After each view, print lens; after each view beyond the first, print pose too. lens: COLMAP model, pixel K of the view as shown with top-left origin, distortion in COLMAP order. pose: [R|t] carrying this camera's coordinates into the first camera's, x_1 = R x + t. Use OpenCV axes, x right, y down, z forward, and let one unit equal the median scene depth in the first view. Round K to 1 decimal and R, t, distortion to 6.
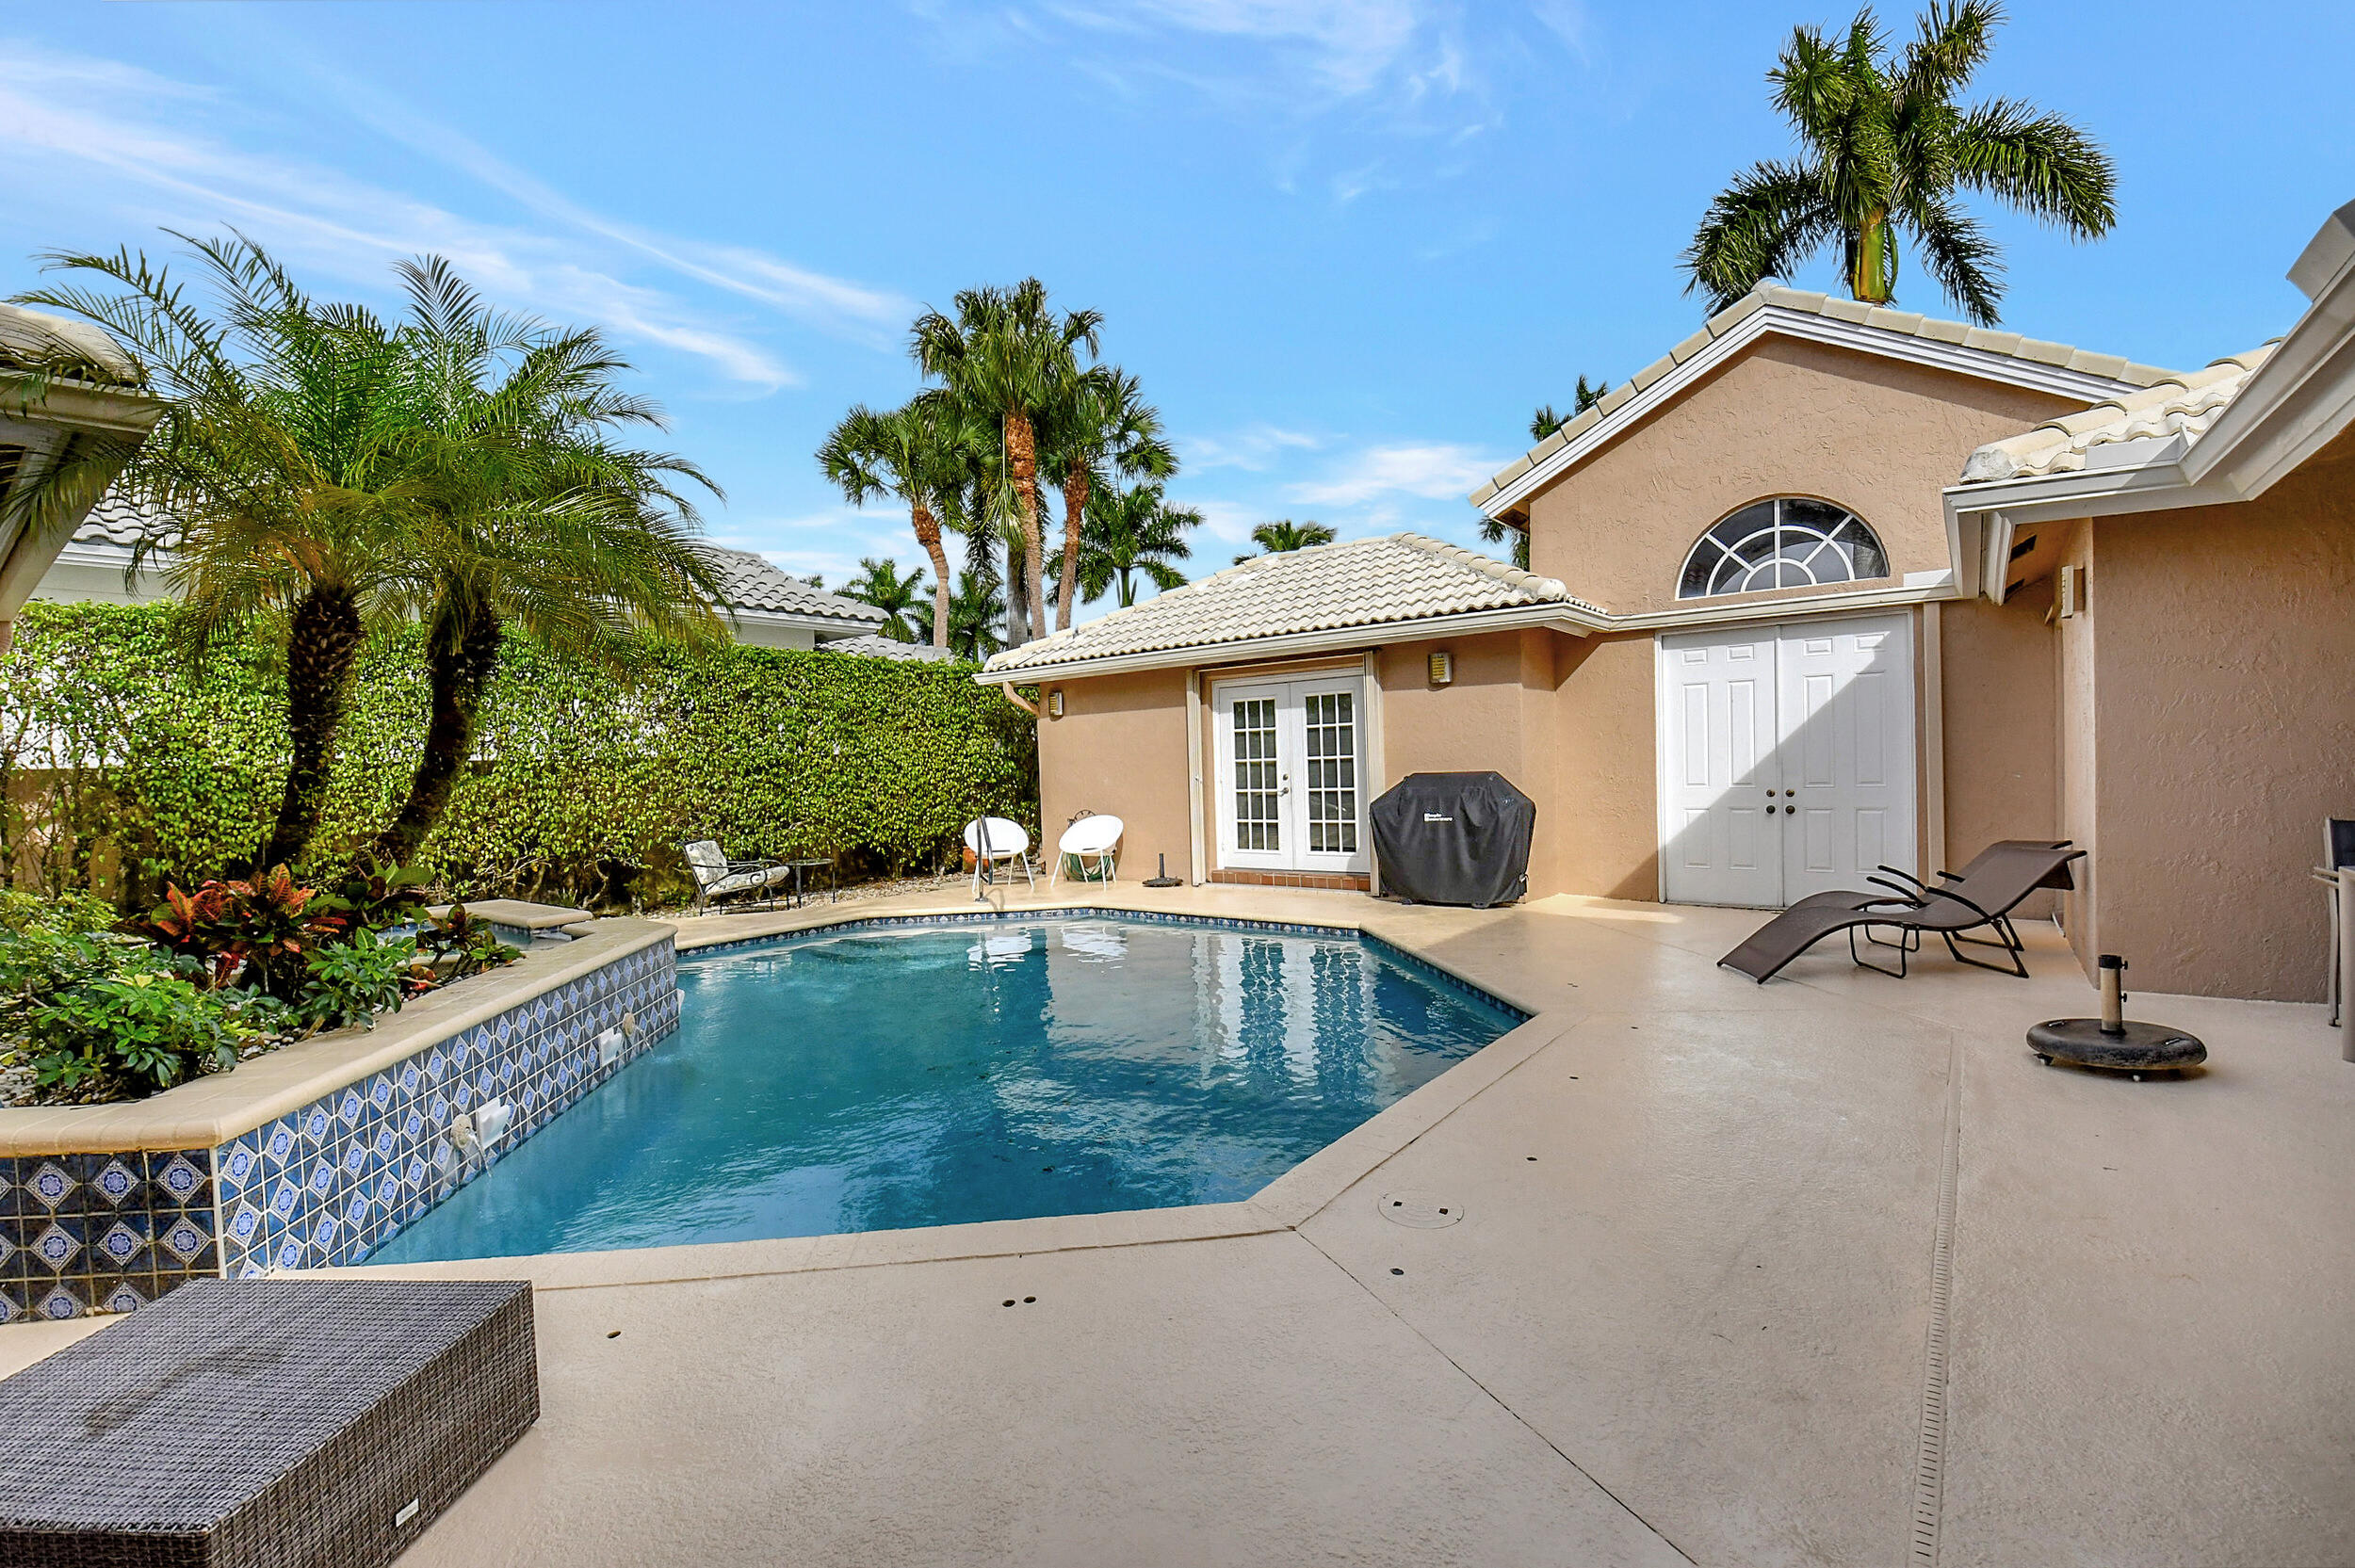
lens RADIAL K [[1027.6, 0, 1177.5], [0, 1027.6, 784.0], [0, 0, 1]] dist [0.002752, -0.014743]
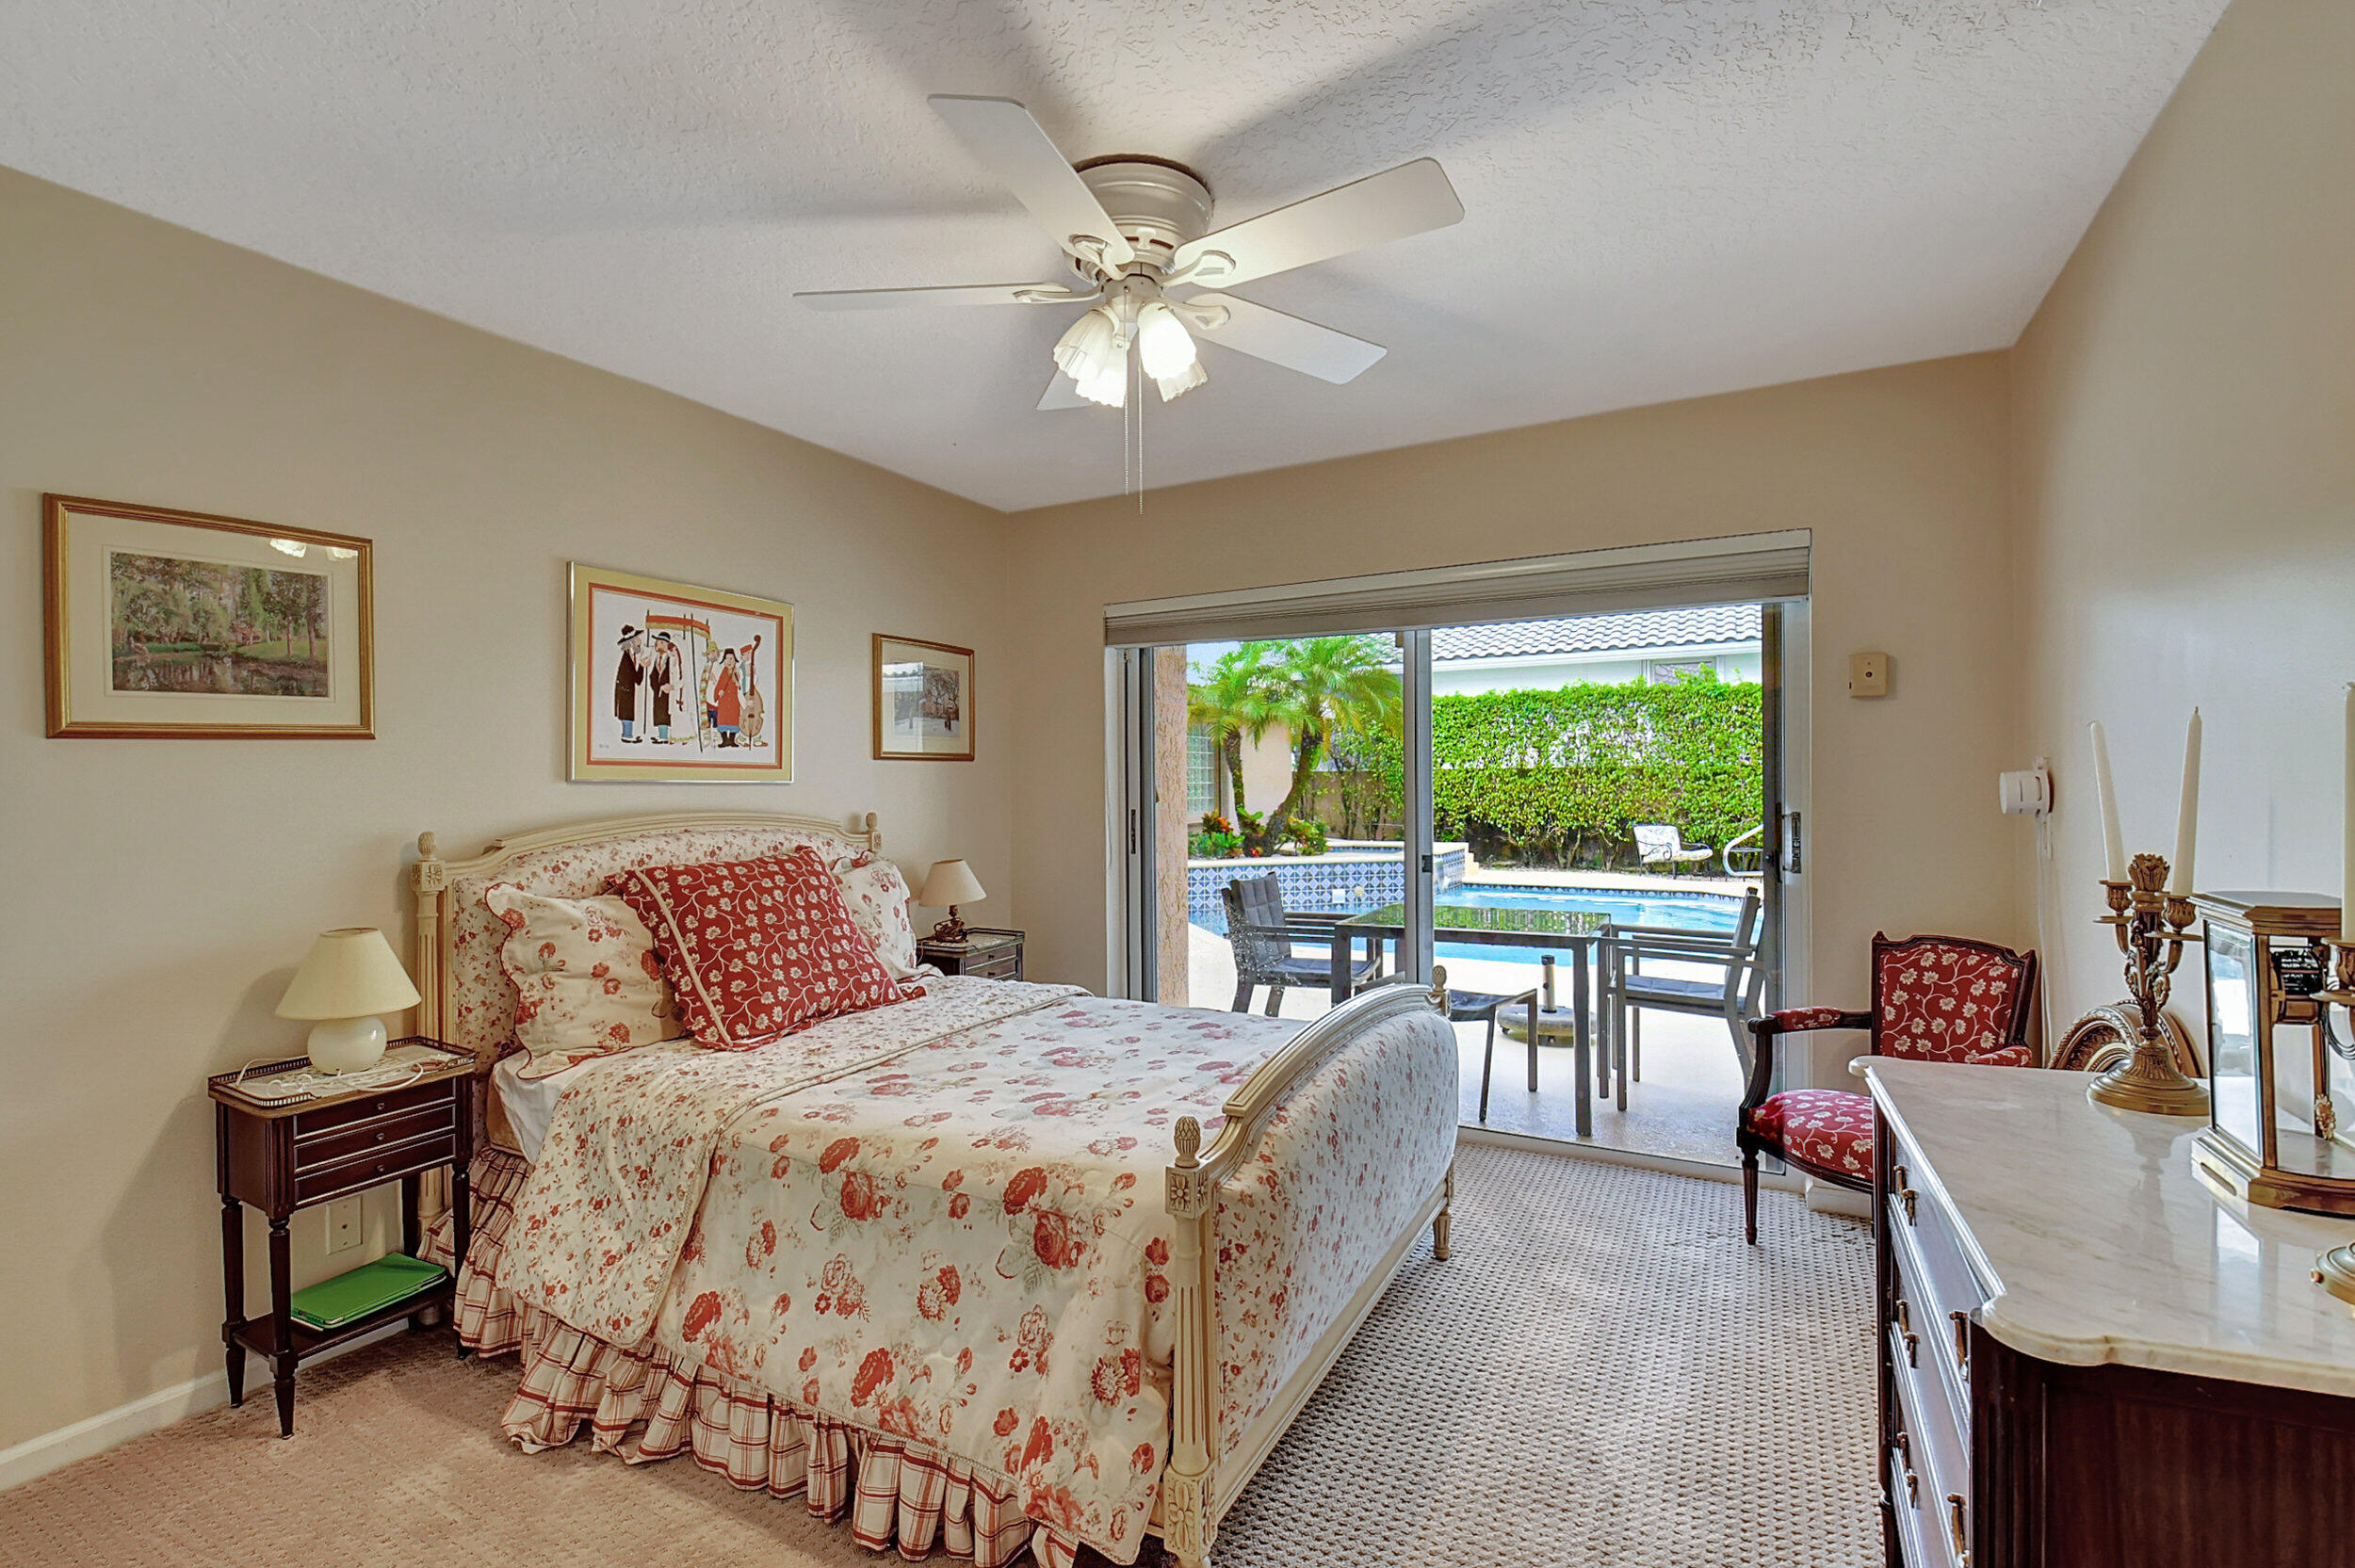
lens RADIAL K [[1024.8, 0, 1177.5], [0, 1024.8, 784.0], [0, 0, 1]] dist [-0.000792, -0.000044]
pose [[0.135638, 0.035670, -0.990116, 0.973537], [-0.013191, 0.999328, 0.034195, -0.048191], [0.990671, 0.008423, 0.136018, 0.162569]]
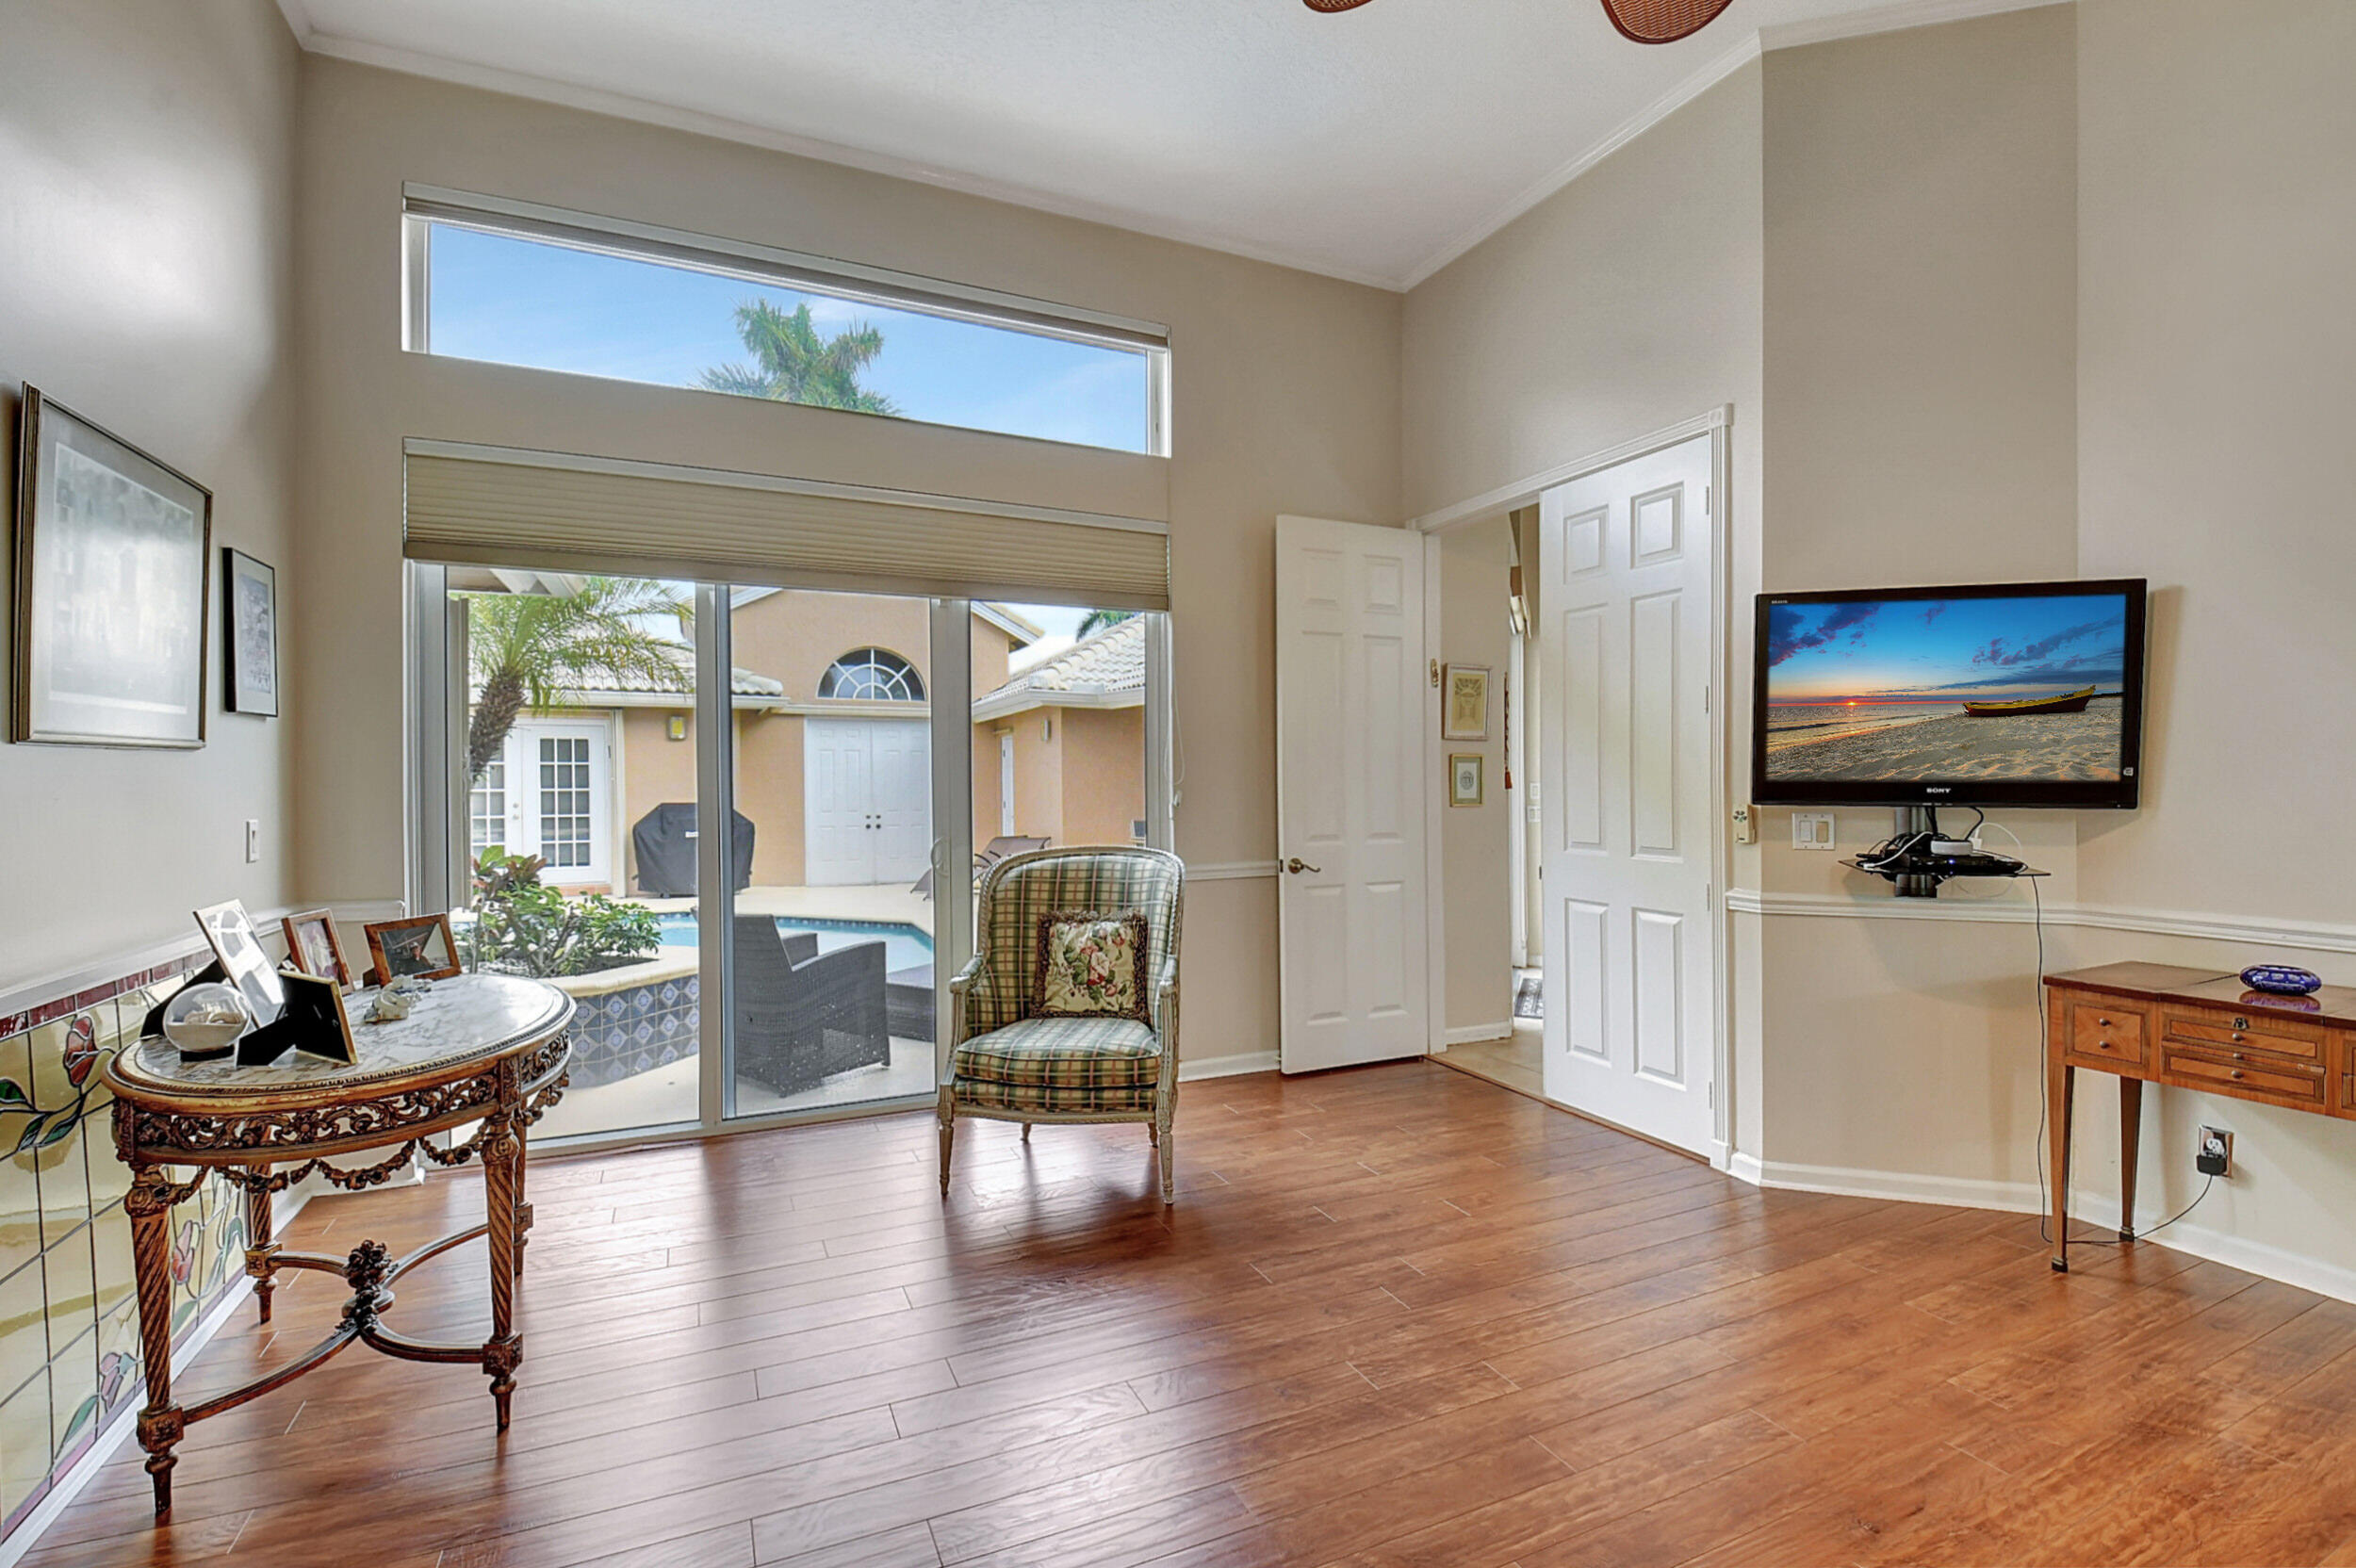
lens RADIAL K [[1025.3, 0, 1178.0], [0, 1025.3, 784.0], [0, 0, 1]] dist [-0.000792, -0.000044]
pose [[0.455467, 0.028403, 0.889800, -0.718936], [0.005378, 0.999385, -0.034654, 0.016155], [-0.890237, 0.020569, 0.455034, -0.248861]]
